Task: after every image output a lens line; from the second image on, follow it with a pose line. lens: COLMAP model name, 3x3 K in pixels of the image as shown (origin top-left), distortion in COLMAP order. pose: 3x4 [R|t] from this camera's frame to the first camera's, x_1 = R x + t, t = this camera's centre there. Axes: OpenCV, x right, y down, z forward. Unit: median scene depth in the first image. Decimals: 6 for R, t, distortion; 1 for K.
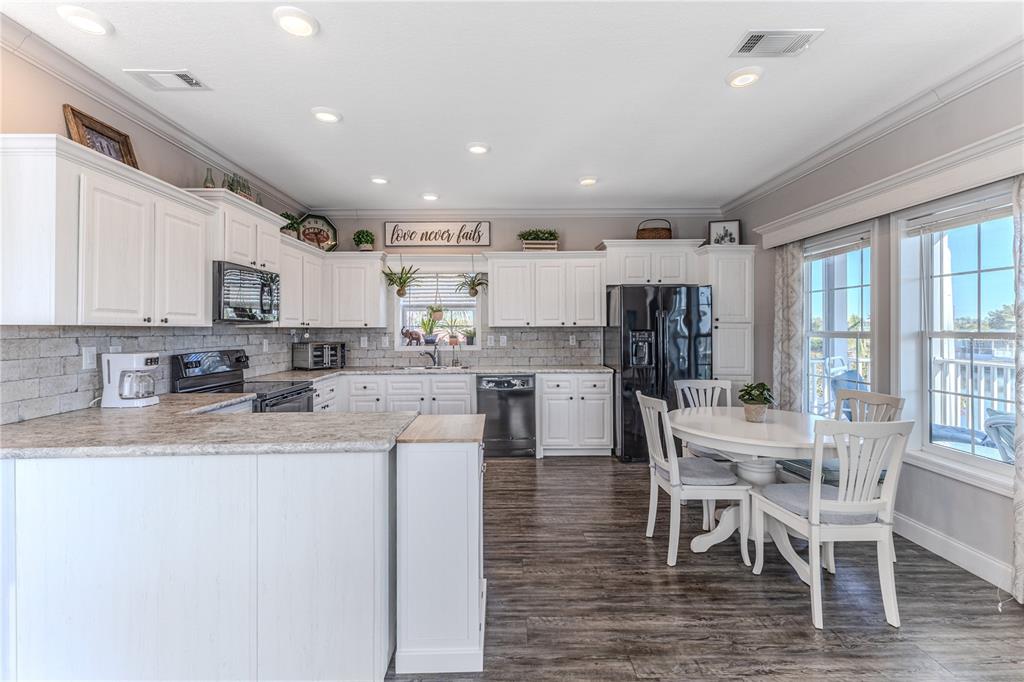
lens RADIAL K [[439.5, 0, 512.0], [0, 439.5, 341.0], [0, 0, 1]] dist [-0.000347, -0.000052]
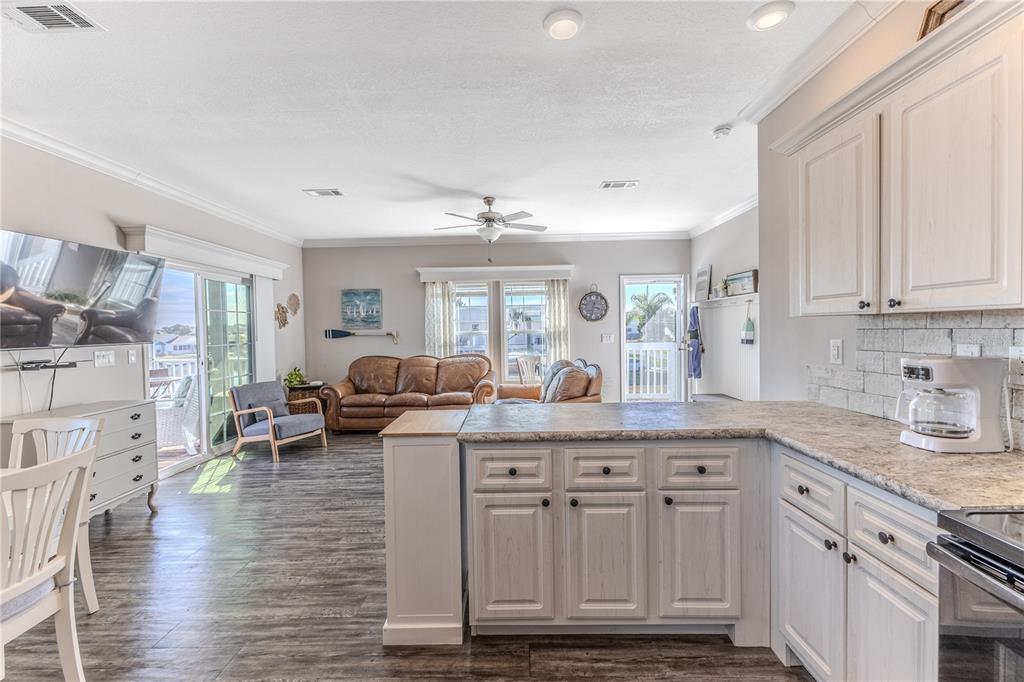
lens RADIAL K [[439.5, 0, 512.0], [0, 439.5, 341.0], [0, 0, 1]] dist [-0.000347, -0.000052]
pose [[-0.999309, 0.019347, 0.031741, -0.339929], [0.021083, 0.998247, 0.055296, -0.043809], [-0.030616, 0.055927, -0.997965, 1.791899]]
